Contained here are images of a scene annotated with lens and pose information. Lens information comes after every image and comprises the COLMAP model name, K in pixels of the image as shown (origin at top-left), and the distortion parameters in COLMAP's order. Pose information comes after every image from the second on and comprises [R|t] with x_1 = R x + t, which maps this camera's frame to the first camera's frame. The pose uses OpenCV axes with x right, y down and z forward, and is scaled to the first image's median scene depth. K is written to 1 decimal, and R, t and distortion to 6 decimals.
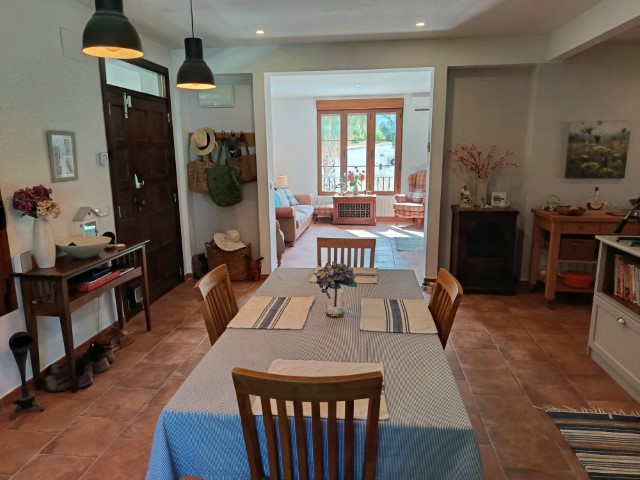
lens RADIAL K [[441.9, 0, 318.9], [0, 441.9, 238.7], [0, 0, 1]] dist [0.080602, -0.109515]
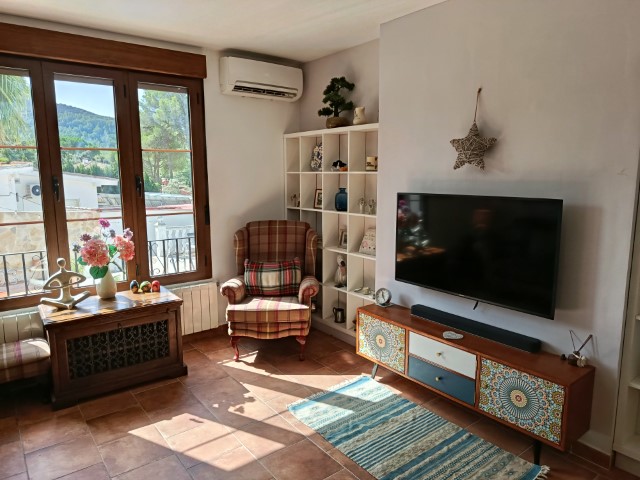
lens RADIAL K [[441.9, 0, 318.9], [0, 441.9, 238.7], [0, 0, 1]] dist [0.080602, -0.109515]
pose [[0.713937, -0.095352, 0.693687, -0.086654], [0.132046, 0.991244, 0.000353, -0.250448], [-0.687647, 0.091346, 0.720276, 1.234620]]
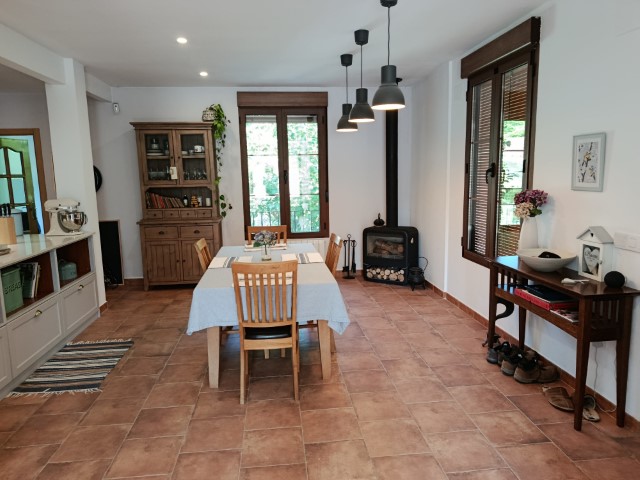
lens RADIAL K [[441.9, 0, 318.9], [0, 441.9, 238.7], [0, 0, 1]] dist [0.080602, -0.109515]
pose [[-0.974334, 0.060972, -0.216693, 0.095039], [-0.015905, 0.941568, 0.336447, -0.227802], [0.224545, 0.331258, -0.916432, 1.194914]]
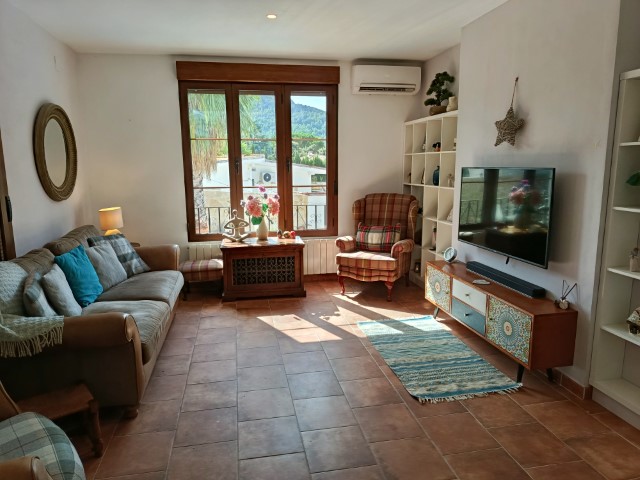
lens RADIAL K [[441.9, 0, 318.9], [0, 441.9, 238.7], [0, 0, 1]] dist [0.080602, -0.109515]
pose [[0.952091, -0.047139, 0.302158, -0.030177], [0.056907, 0.998101, -0.023599, -0.166966], [-0.300472, 0.039663, 0.952966, 0.928402]]
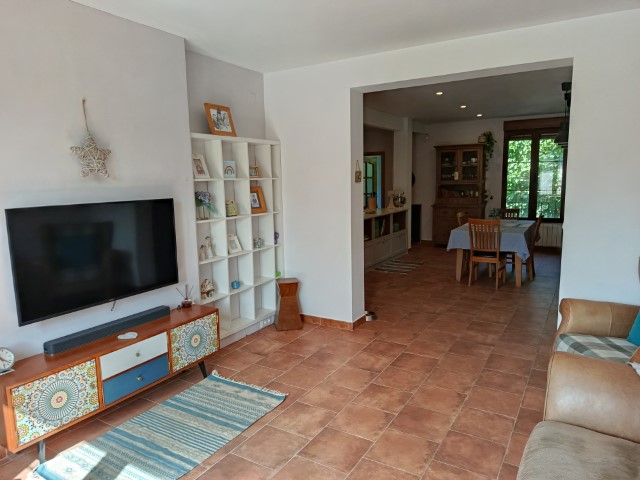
lens RADIAL K [[441.9, 0, 318.9], [0, 441.9, 238.7], [0, 0, 1]] dist [0.080602, -0.109515]
pose [[-0.912149, -0.029487, 0.408797, -0.052476], [0.108231, 0.944676, 0.309635, -0.392793], [-0.395311, 0.326677, -0.858494, 1.947817]]
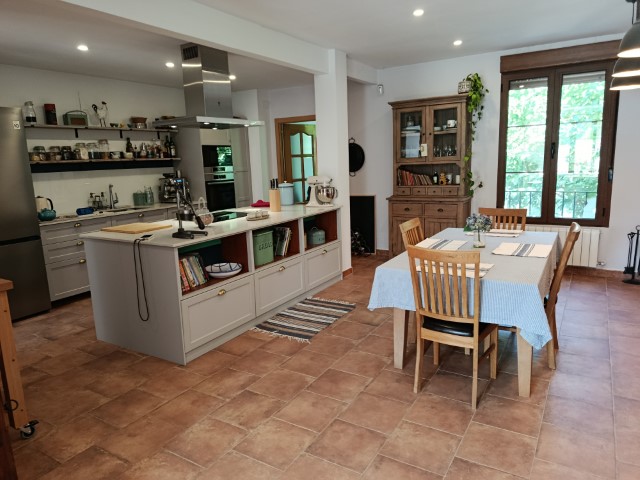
lens RADIAL K [[441.9, 0, 318.9], [0, 441.9, 238.7], [0, 0, 1]] dist [0.080602, -0.109515]
pose [[-0.908153, -0.033672, 0.417281, -0.047836], [0.126039, 0.928520, 0.349233, -0.216117], [-0.399214, 0.369751, -0.838995, 1.153689]]
